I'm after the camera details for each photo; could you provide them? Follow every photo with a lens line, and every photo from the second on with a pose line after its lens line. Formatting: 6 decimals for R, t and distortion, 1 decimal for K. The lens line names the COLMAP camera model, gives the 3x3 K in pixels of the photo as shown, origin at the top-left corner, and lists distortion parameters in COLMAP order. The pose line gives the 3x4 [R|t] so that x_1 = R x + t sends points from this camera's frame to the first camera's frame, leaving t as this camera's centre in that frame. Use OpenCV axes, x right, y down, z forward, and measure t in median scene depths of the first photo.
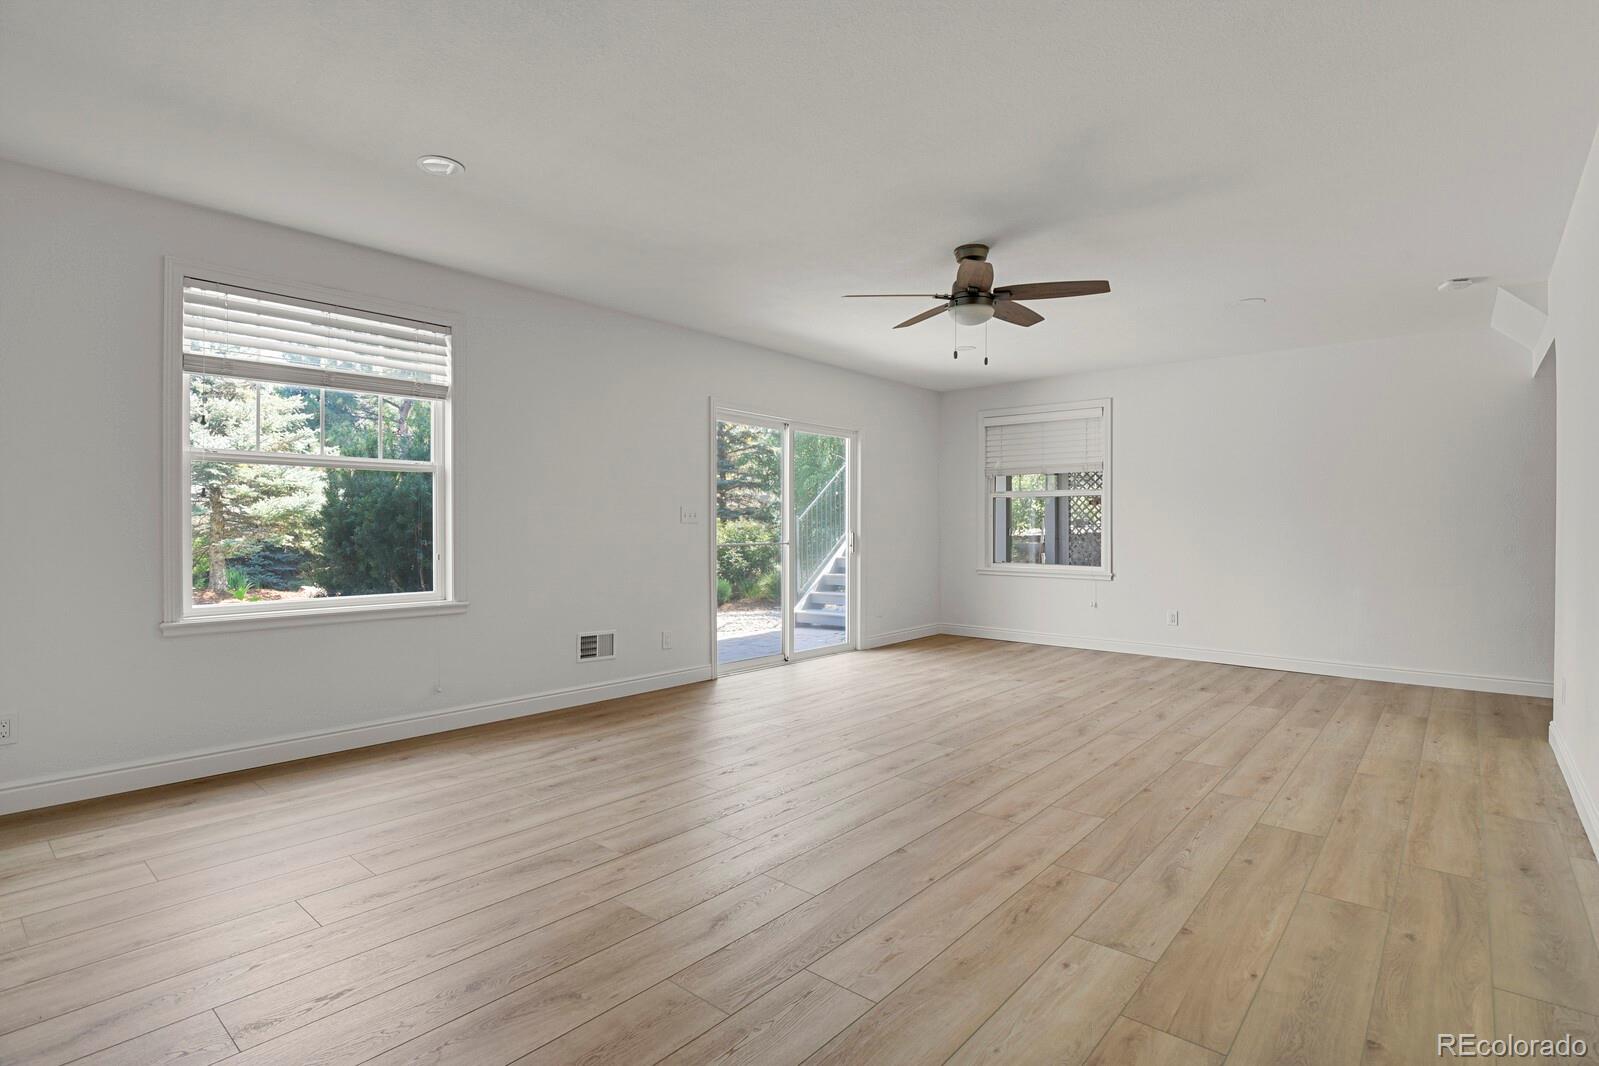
lens RADIAL K [[785.1, 0, 805.3], [0, 785.1, 527.0], [0, 0, 1]] dist [-0.018101, -0.000356]
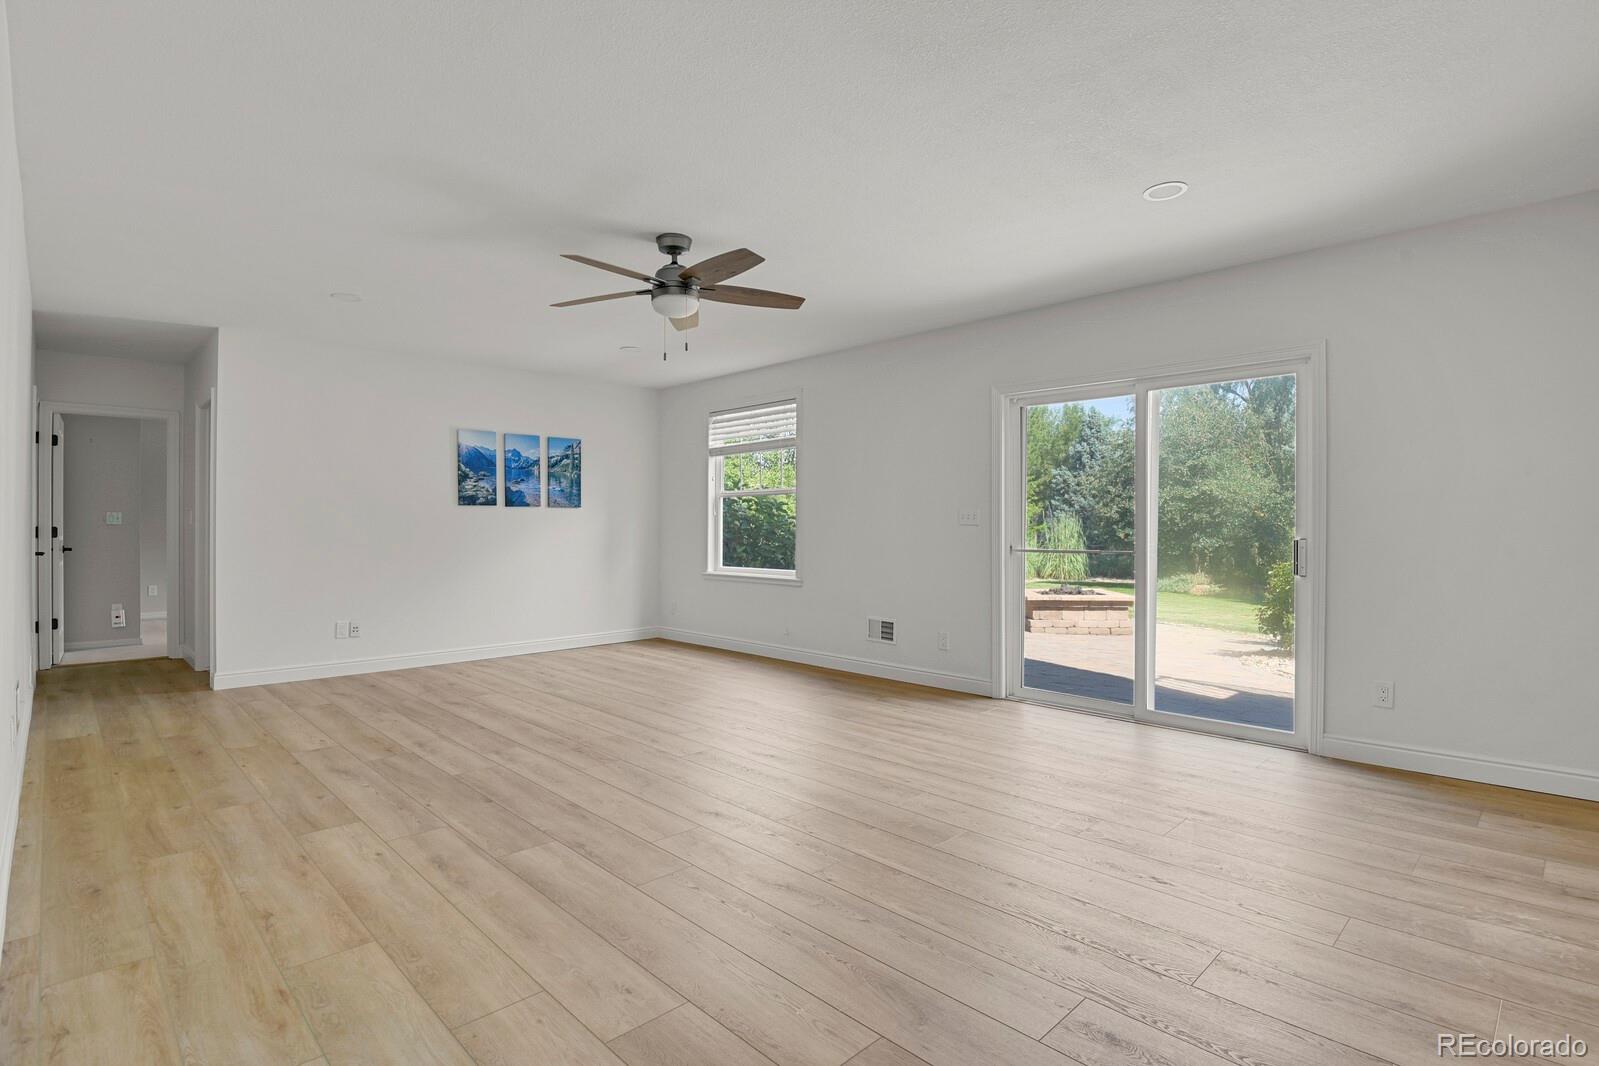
lens RADIAL K [[785.1, 0, 807.7], [0, 785.1, 531.0], [0, 0, 1]] dist [-0.018101, -0.000356]
pose [[-0.093177, 0.000363, -0.995650, 1.485762], [-0.000993, 0.999999, 0.000458, 0.005406], [0.995649, 0.001032, -0.093176, 1.621684]]
